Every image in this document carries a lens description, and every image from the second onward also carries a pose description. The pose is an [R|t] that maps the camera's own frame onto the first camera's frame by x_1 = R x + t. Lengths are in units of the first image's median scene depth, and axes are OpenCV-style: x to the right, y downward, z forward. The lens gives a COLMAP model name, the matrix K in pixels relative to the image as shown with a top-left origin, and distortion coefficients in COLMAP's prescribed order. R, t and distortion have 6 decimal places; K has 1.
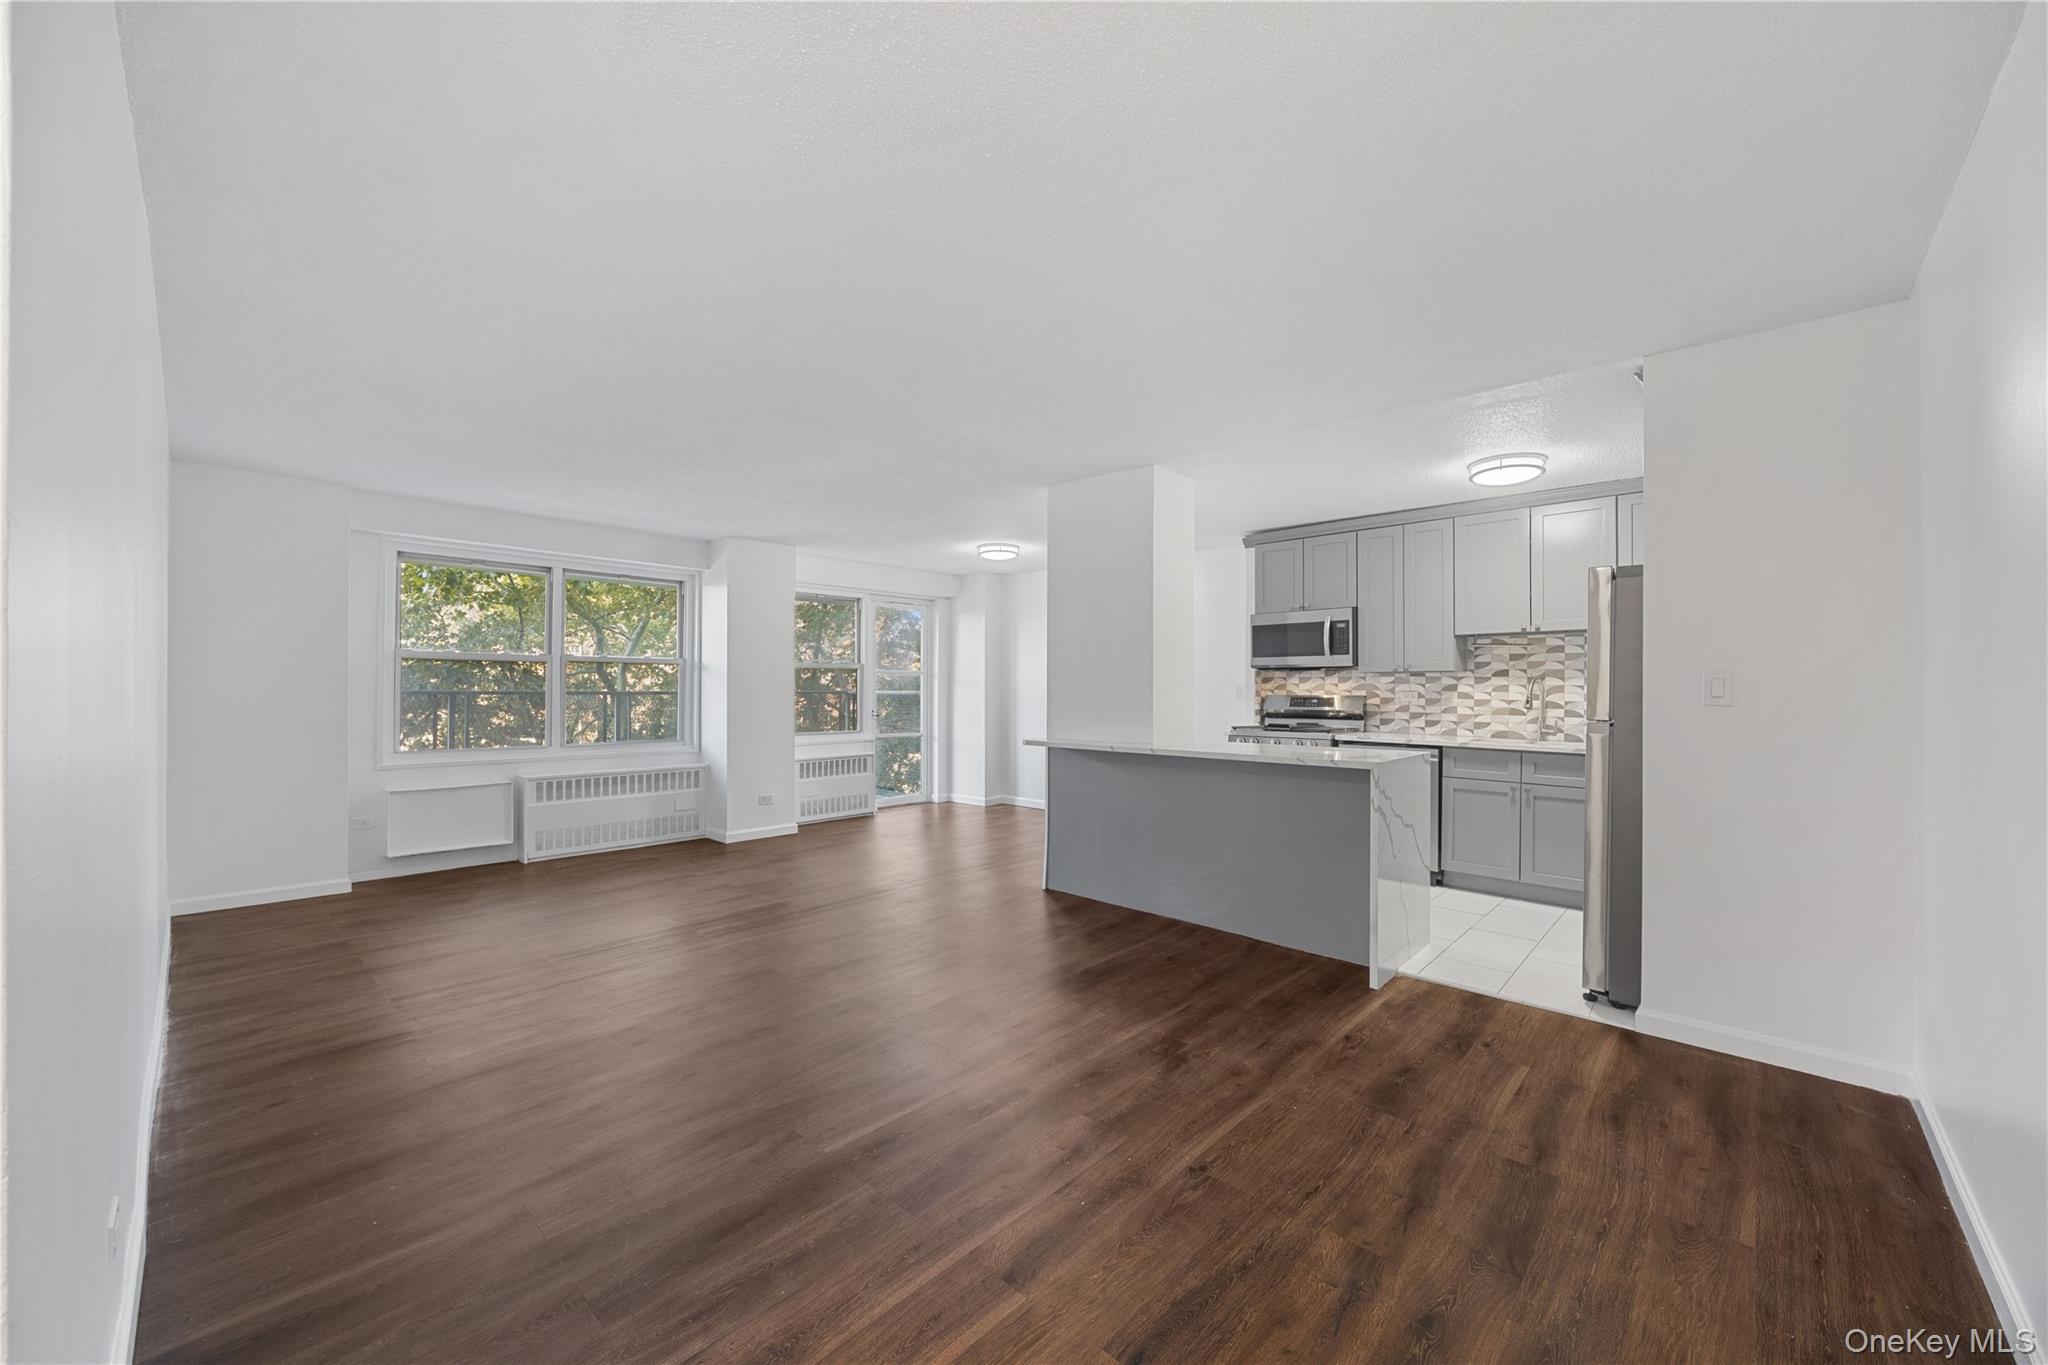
lens RADIAL K [[779.2, 0, 1018.5], [0, 779.2, 681.8], [0, 0, 1]] dist [0.001277, 0.000008]
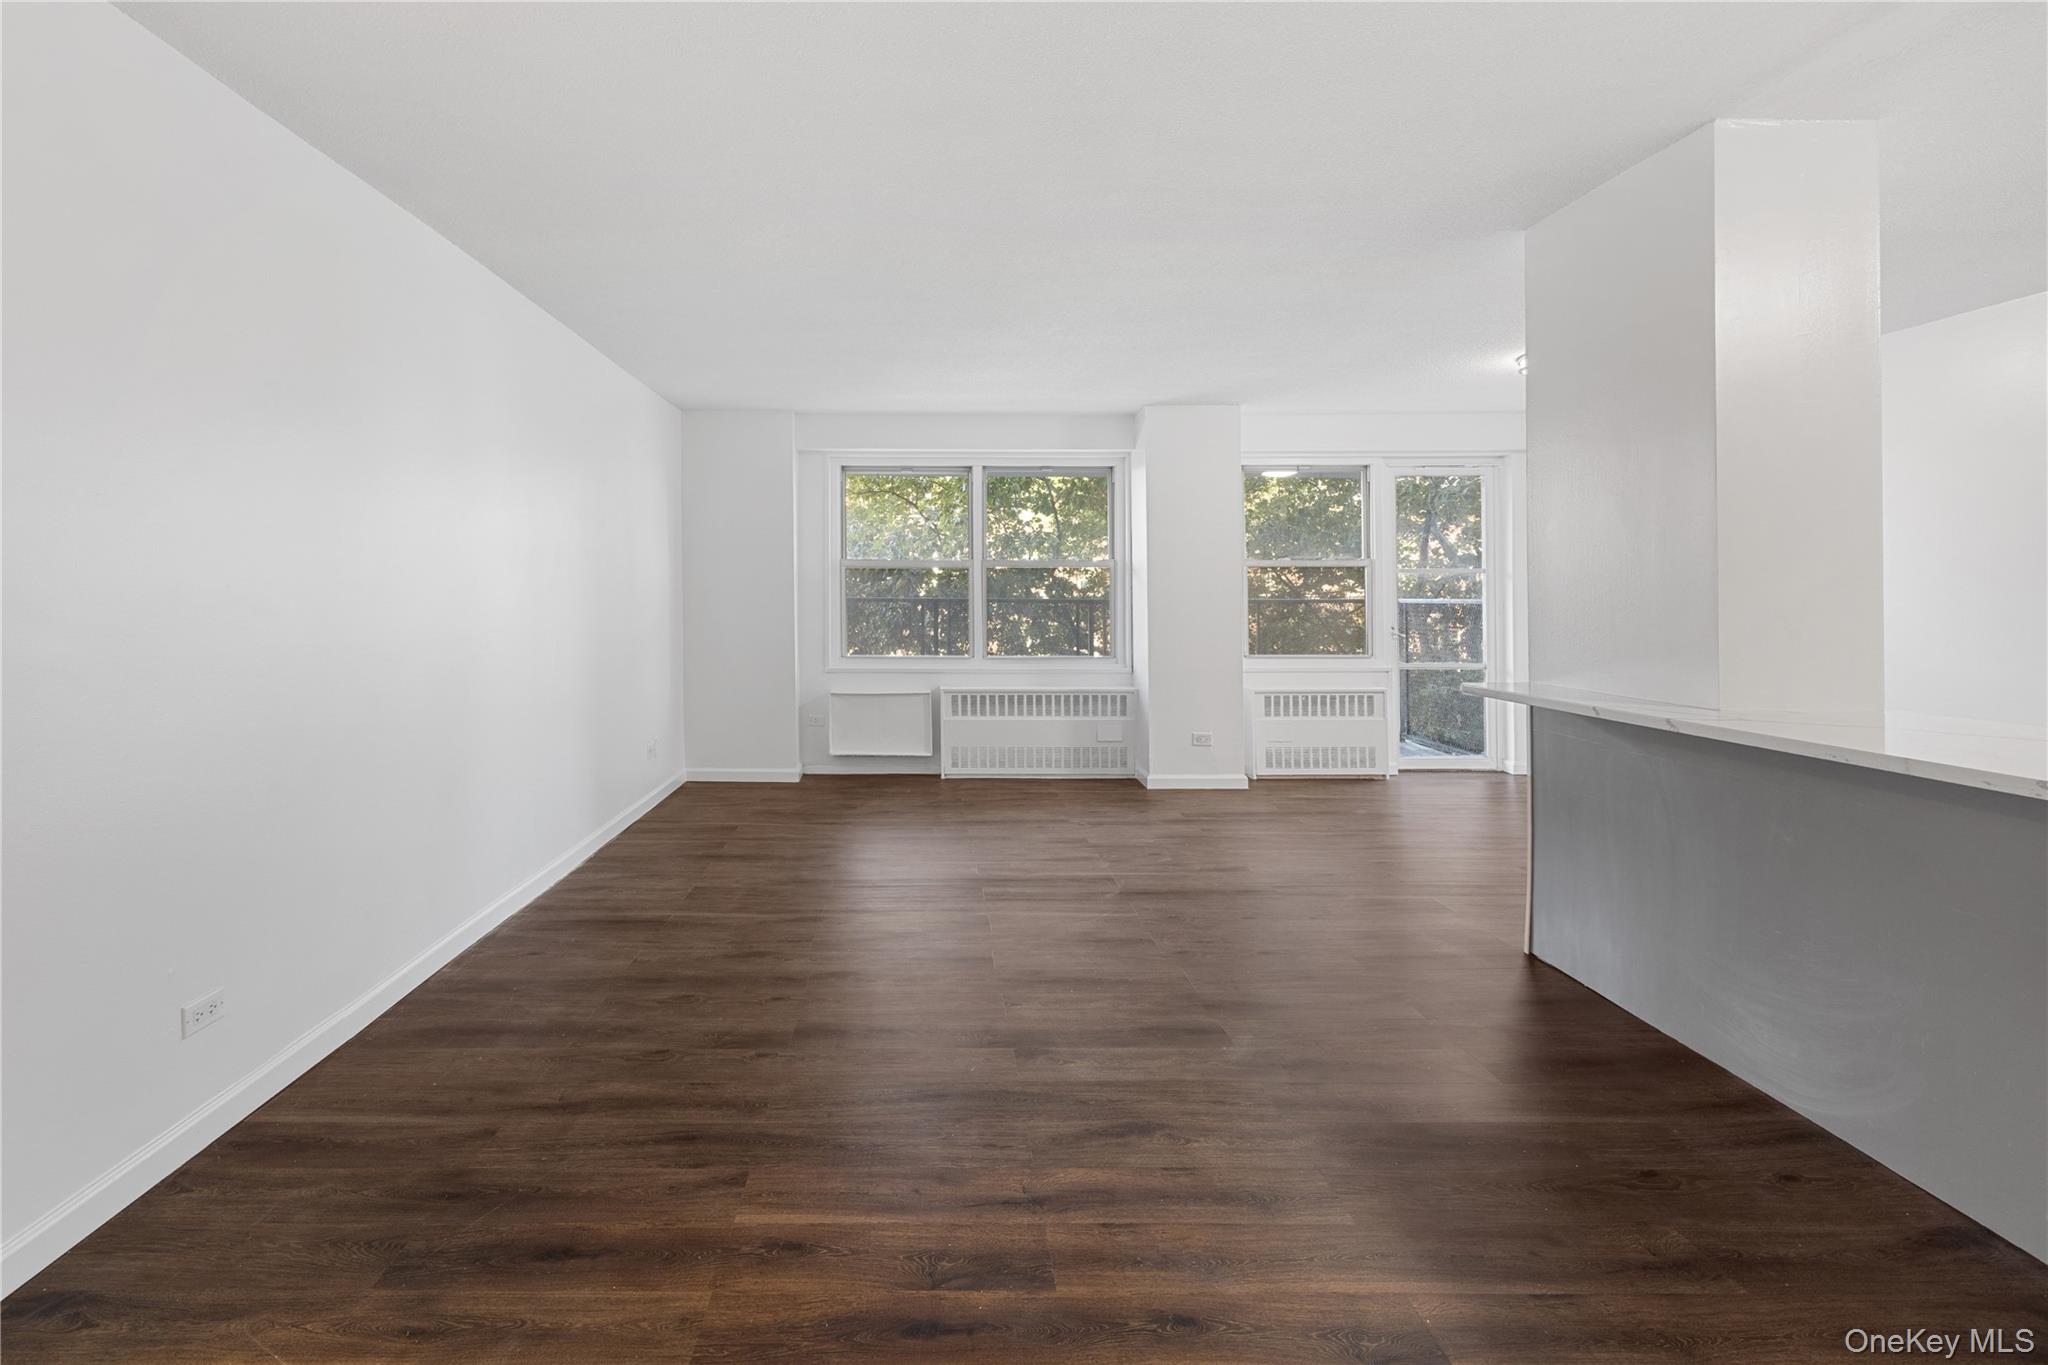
lens RADIAL K [[941.6, 0, 927.2], [0, 941.6, 590.2], [0, 0, 1]] dist [-0.001187, 0.000035]
pose [[0.683601, -0.007196, -0.729820, 0.198718], [0.008954, 0.999959, -0.001473, 0.002991], [0.729801, -0.005528, 0.683638, 0.195781]]
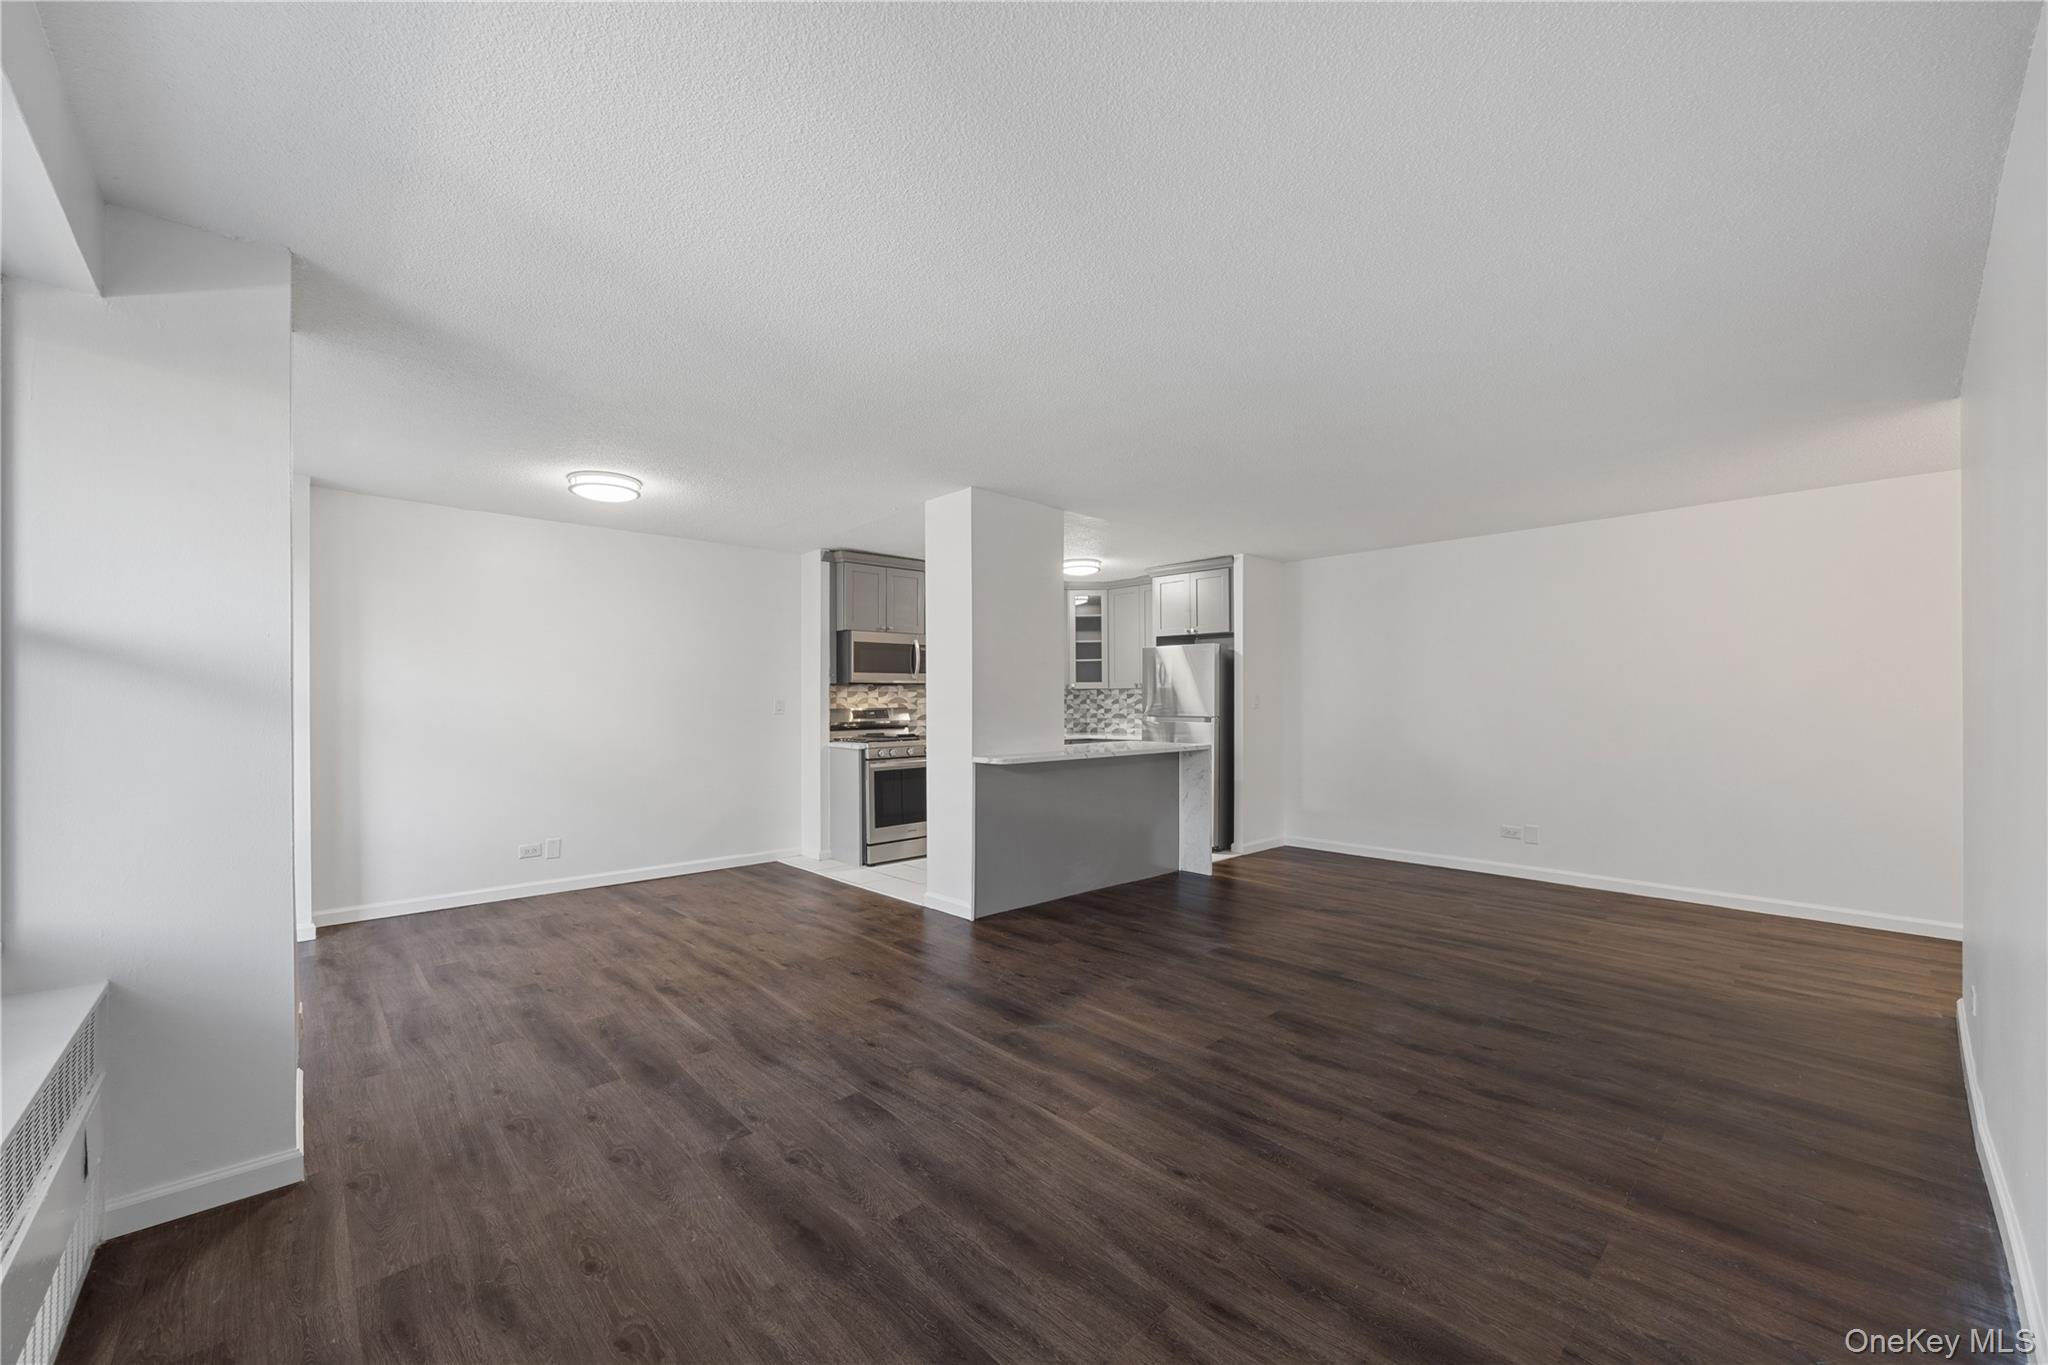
lens RADIAL K [[792.8, 0, 1015.6], [0, 792.8, 701.4], [0, 0, 1]] dist [-0.001767, -0.000119]
pose [[0.074911, -0.004617, 0.997179, -0.769391], [-0.003797, 0.999981, 0.004915, 0.001768], [-0.997183, -0.004155, 0.074892, 0.754930]]
